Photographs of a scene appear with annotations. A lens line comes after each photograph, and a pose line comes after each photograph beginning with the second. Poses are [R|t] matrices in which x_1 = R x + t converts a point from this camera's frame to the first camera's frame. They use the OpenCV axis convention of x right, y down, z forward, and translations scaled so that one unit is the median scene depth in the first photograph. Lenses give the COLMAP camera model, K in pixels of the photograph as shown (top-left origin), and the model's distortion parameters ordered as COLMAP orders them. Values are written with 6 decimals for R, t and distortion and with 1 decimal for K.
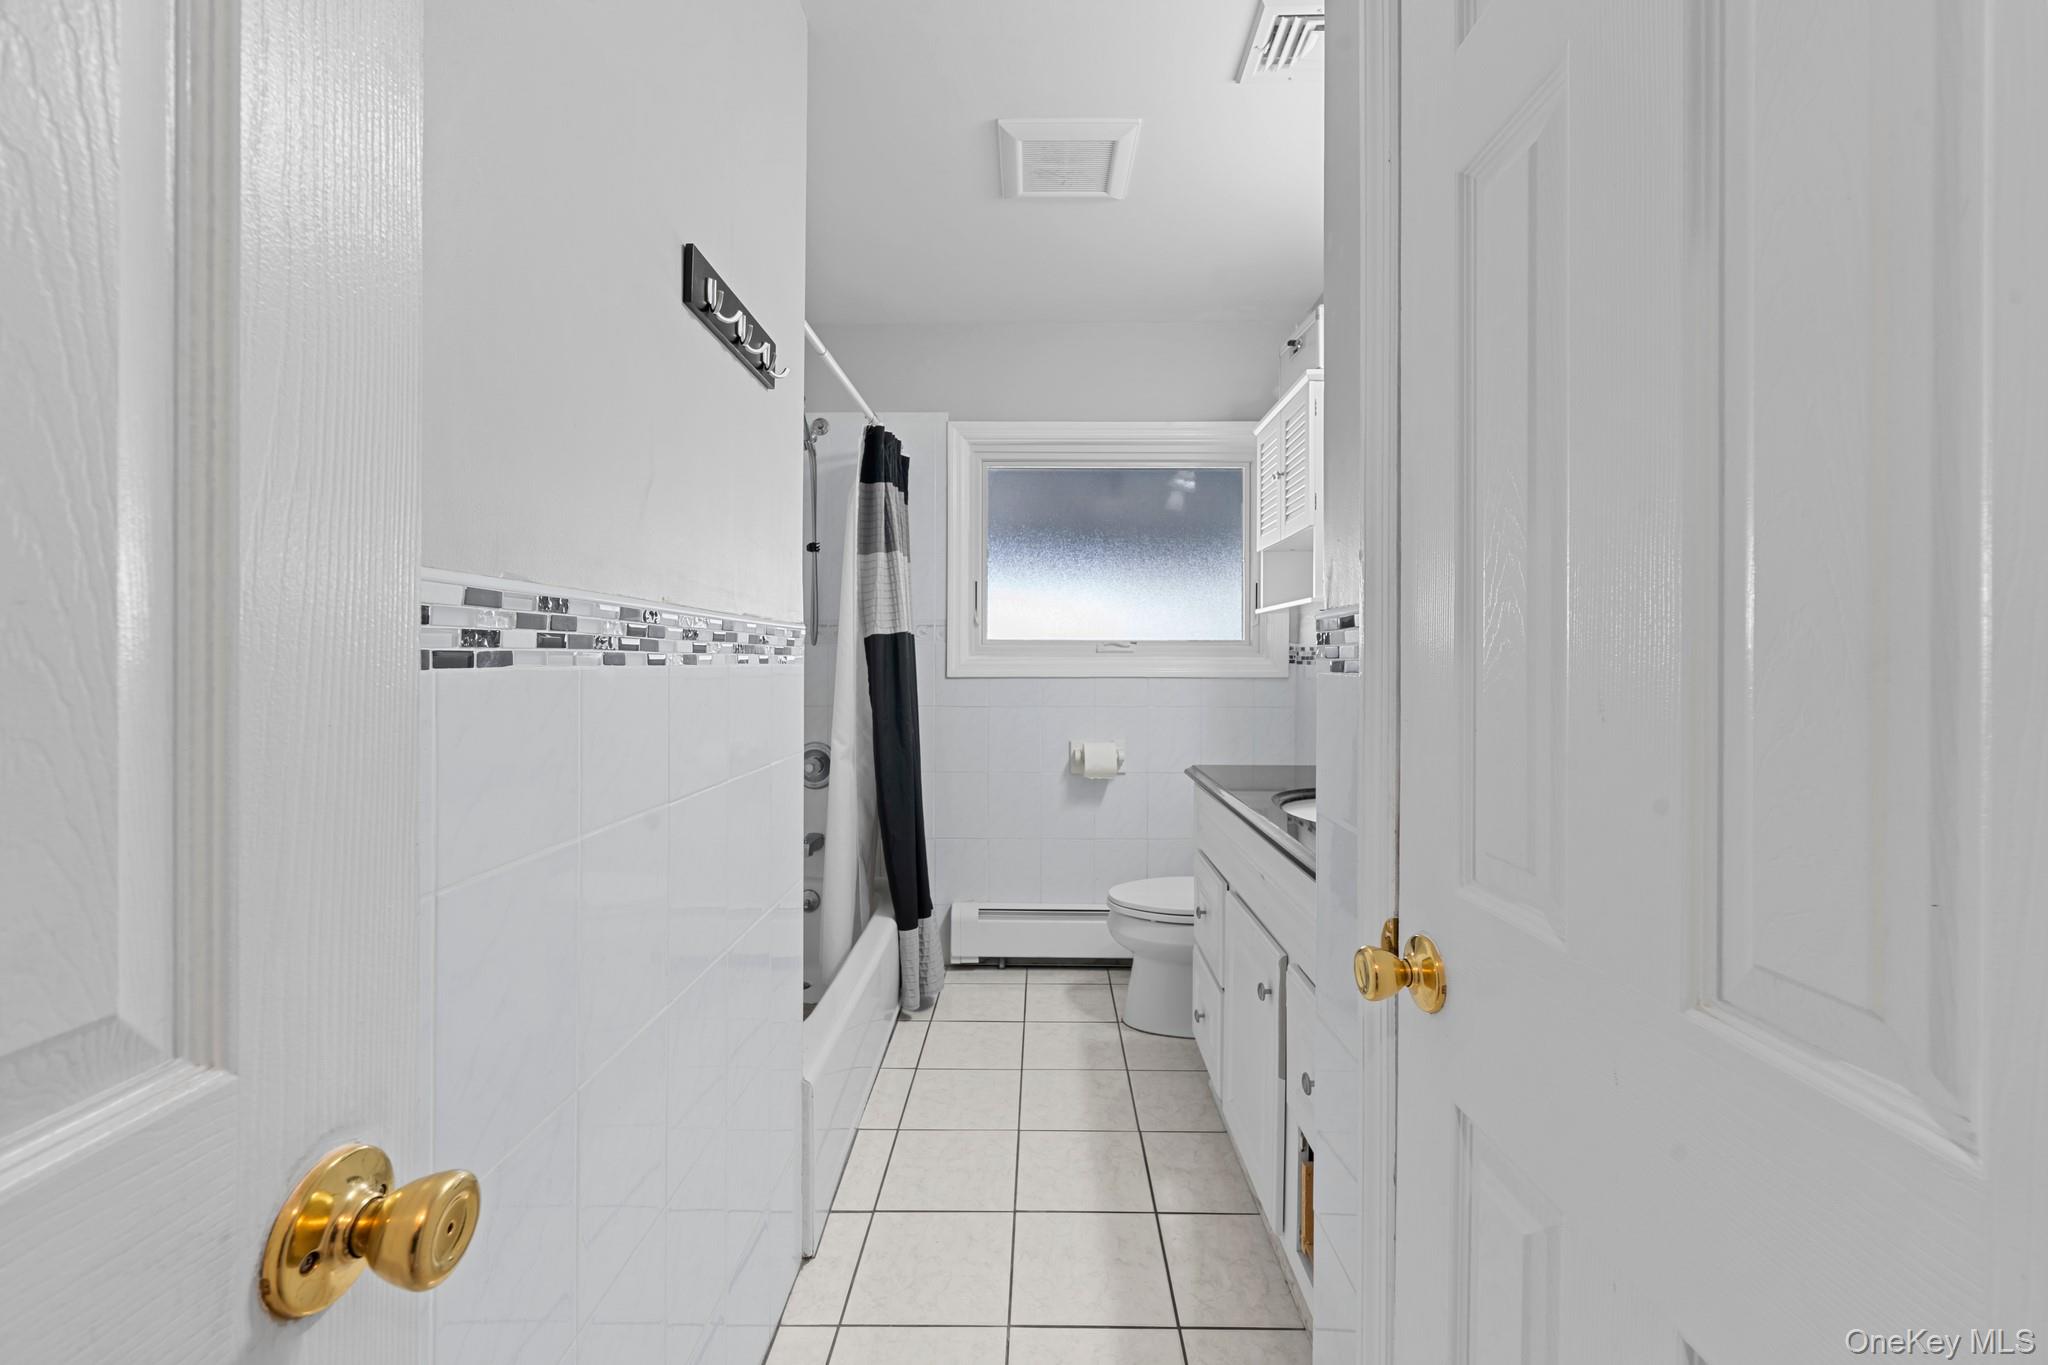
lens RADIAL K [[825.1, 0, 1031.0], [0, 825.1, 665.0], [0, 0, 1]] dist [0.000502, -0.000074]
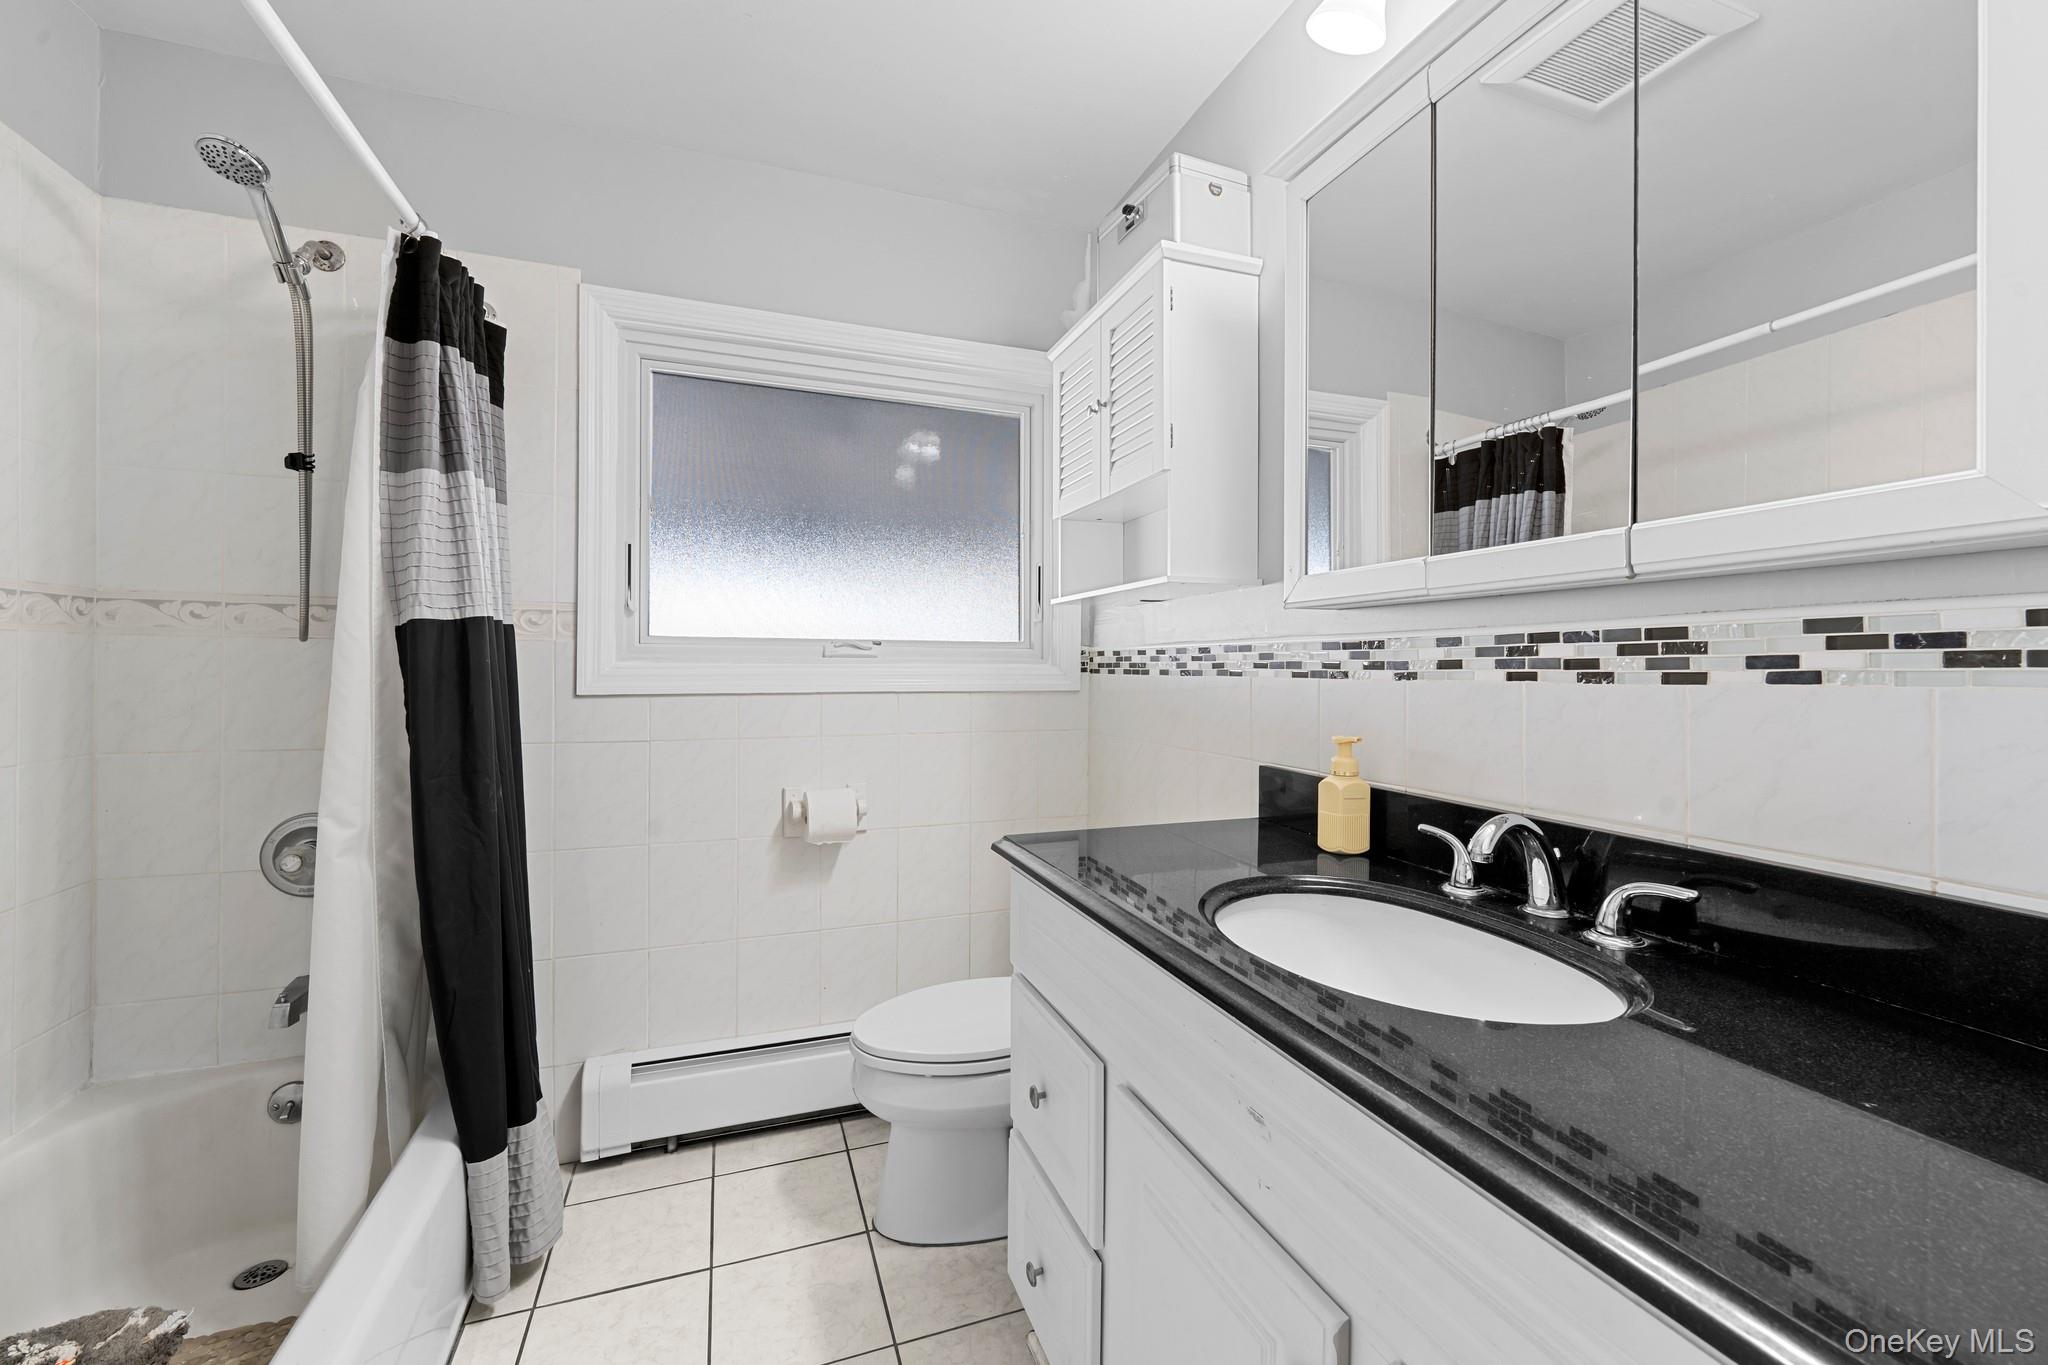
lens RADIAL K [[825.1, 0, 1031.0], [0, 825.1, 665.0], [0, 0, 1]] dist [0.000502, -0.000074]
pose [[0.932667, 0.002034, 0.360733, -0.008081], [0.001458, 0.999955, -0.009406, -0.001549], [-0.360736, 0.009298, 0.932622, 0.328748]]
